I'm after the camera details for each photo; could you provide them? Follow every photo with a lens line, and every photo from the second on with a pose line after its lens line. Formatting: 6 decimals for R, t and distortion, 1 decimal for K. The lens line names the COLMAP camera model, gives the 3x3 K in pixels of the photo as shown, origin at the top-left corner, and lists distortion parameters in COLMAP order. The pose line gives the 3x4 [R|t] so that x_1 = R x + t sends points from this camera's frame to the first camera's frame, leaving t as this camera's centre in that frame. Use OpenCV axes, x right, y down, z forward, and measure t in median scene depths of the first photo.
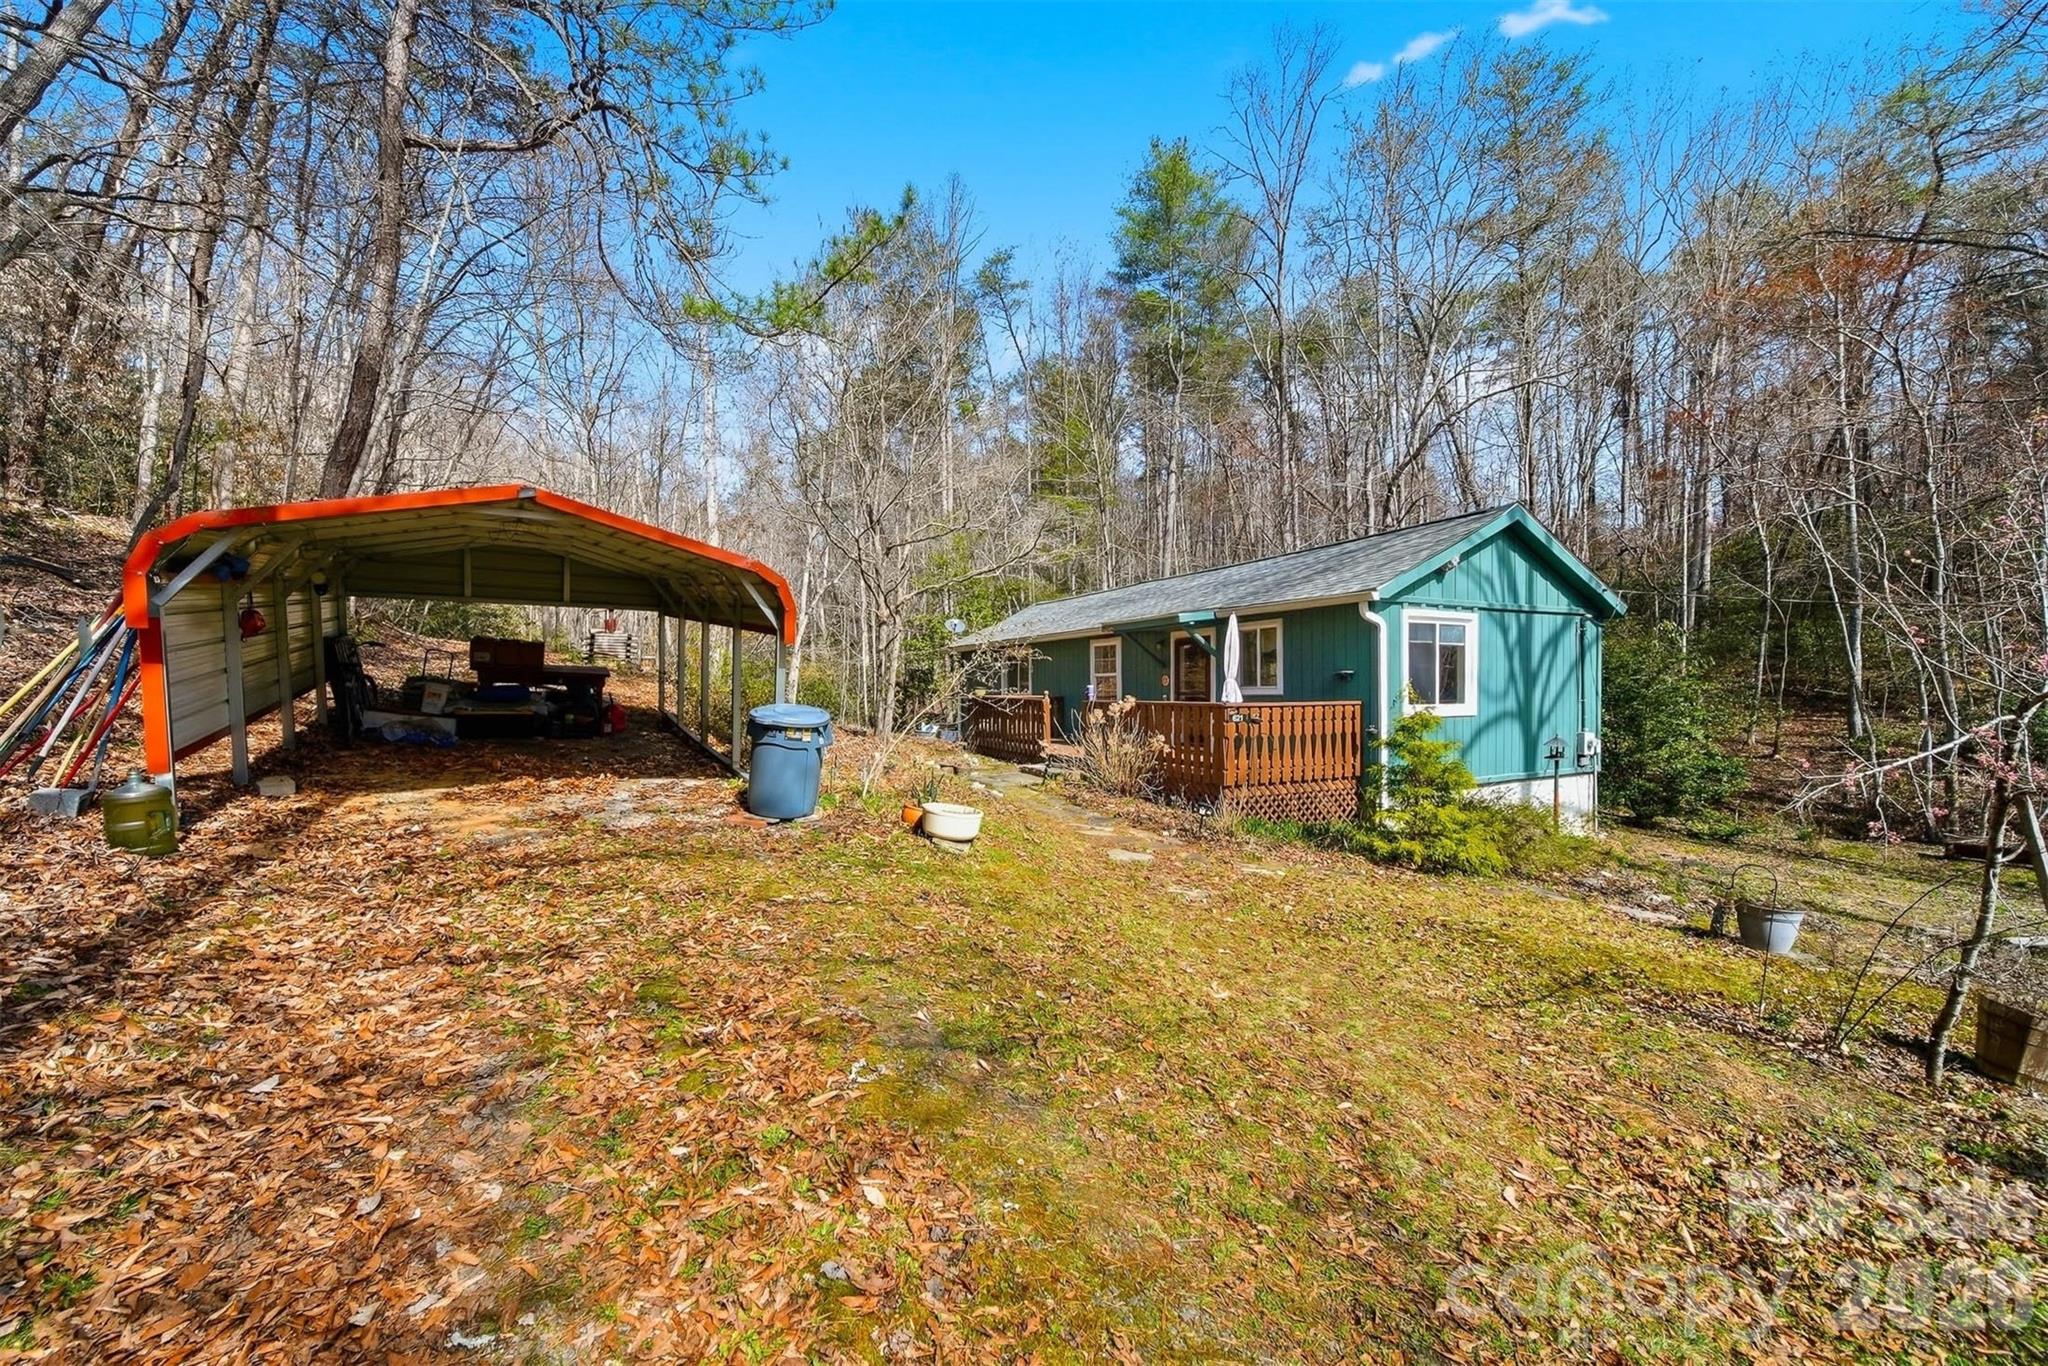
lens RADIAL K [[733.5, 0, 1033.1], [0, 733.5, 689.8], [0, 0, 1]] dist [-0.002747, -0.000243]
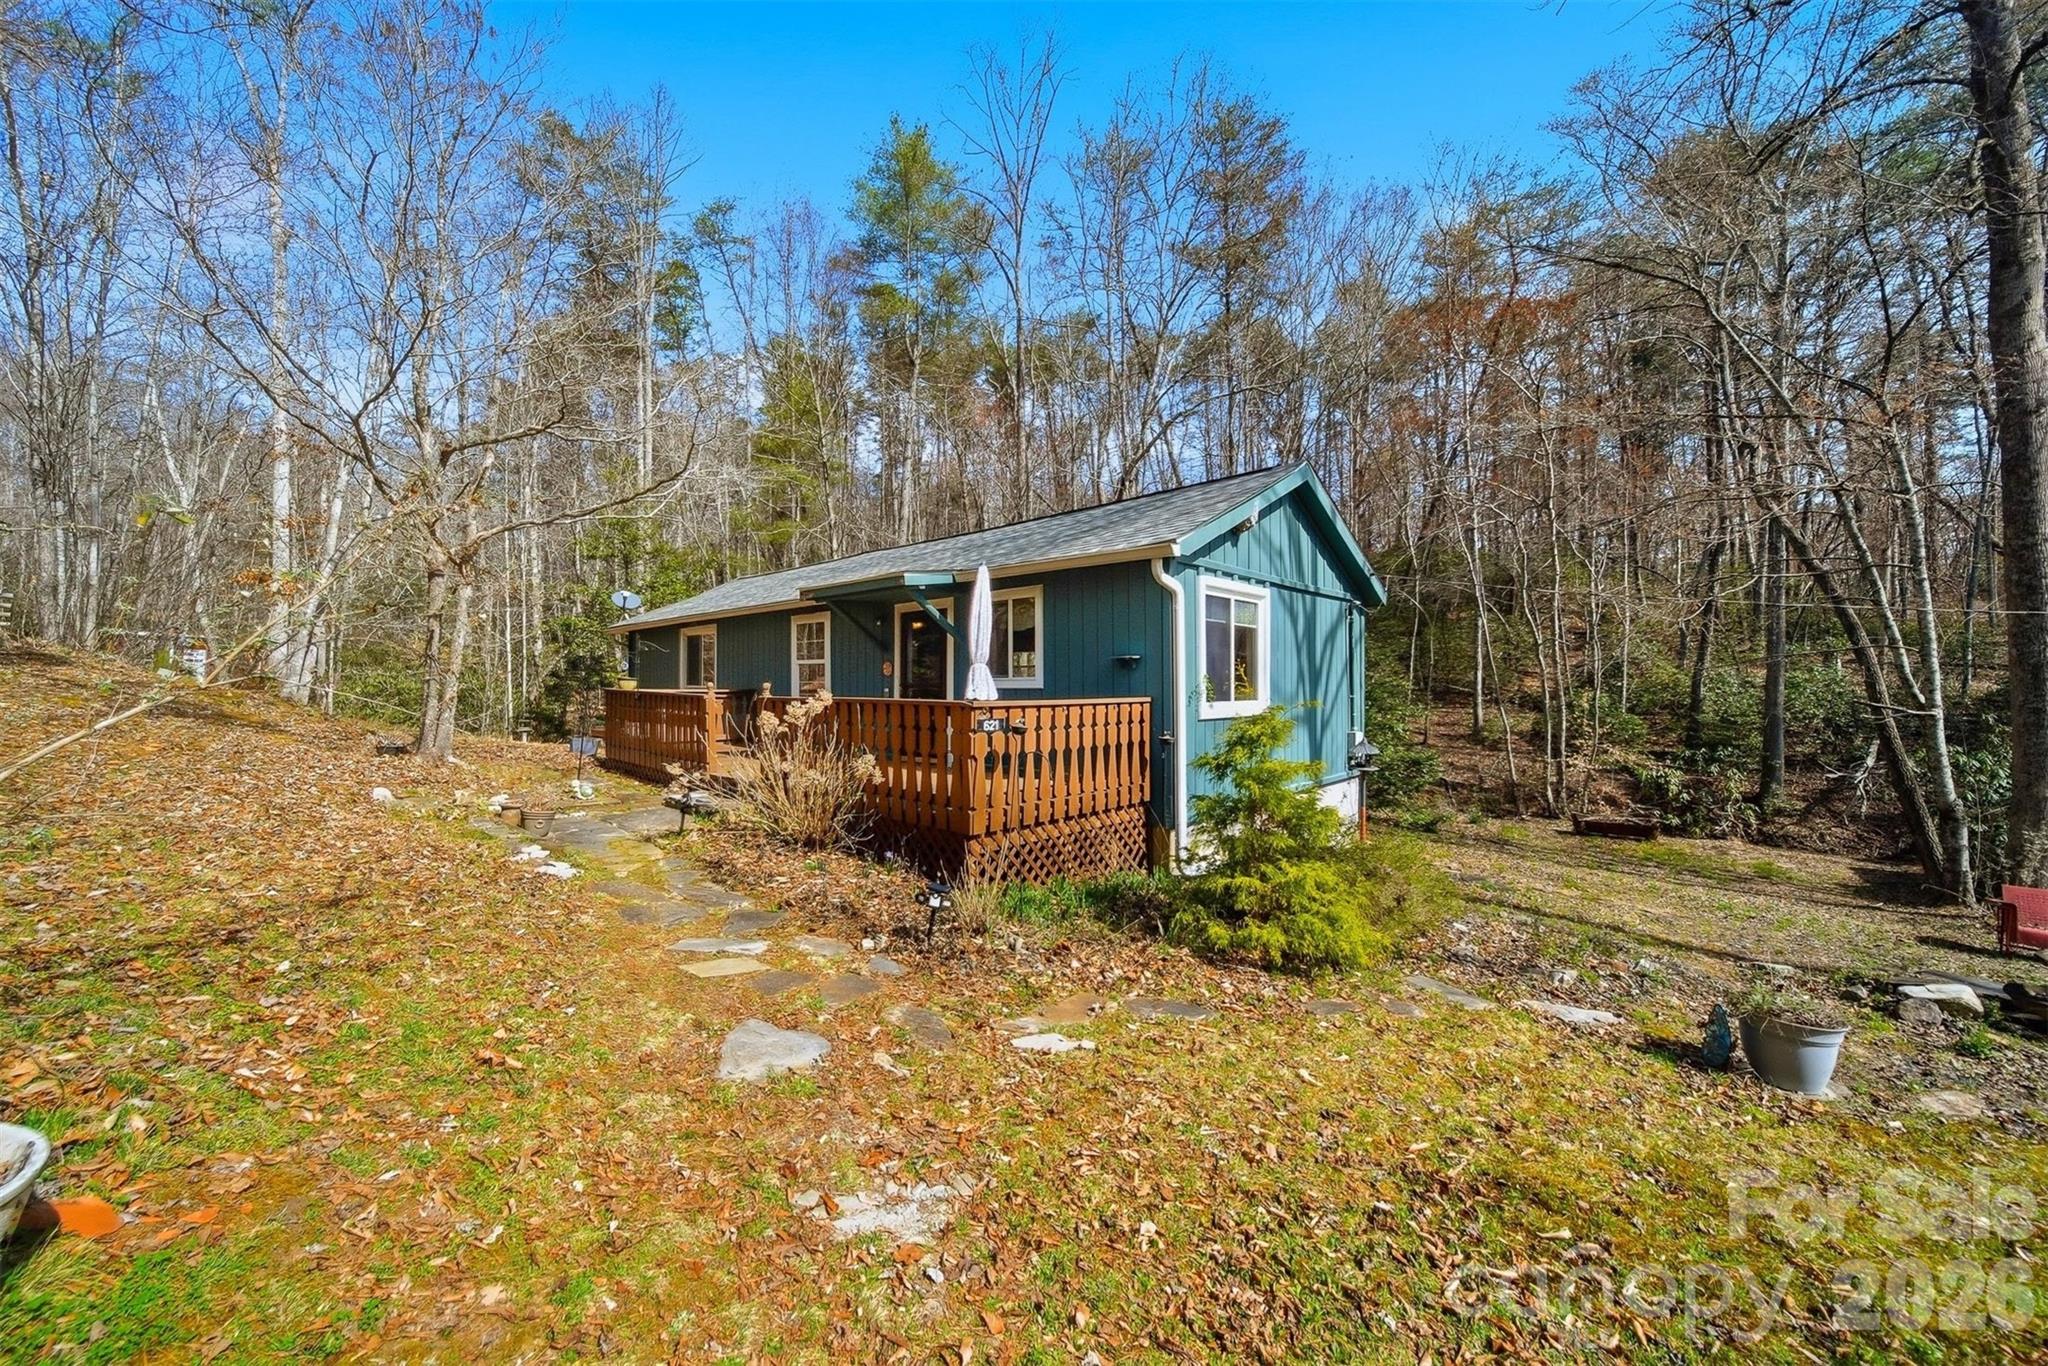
lens RADIAL K [[733.5, 0, 1016.2], [0, 733.5, 673.4], [0, 0, 1]] dist [-0.002747, -0.000243]
pose [[0.944439, 0.010033, 0.328534, 0.077668], [-0.005330, 0.999870, -0.015211, 0.002853], [-0.328644, 0.012614, 0.944370, 0.334698]]
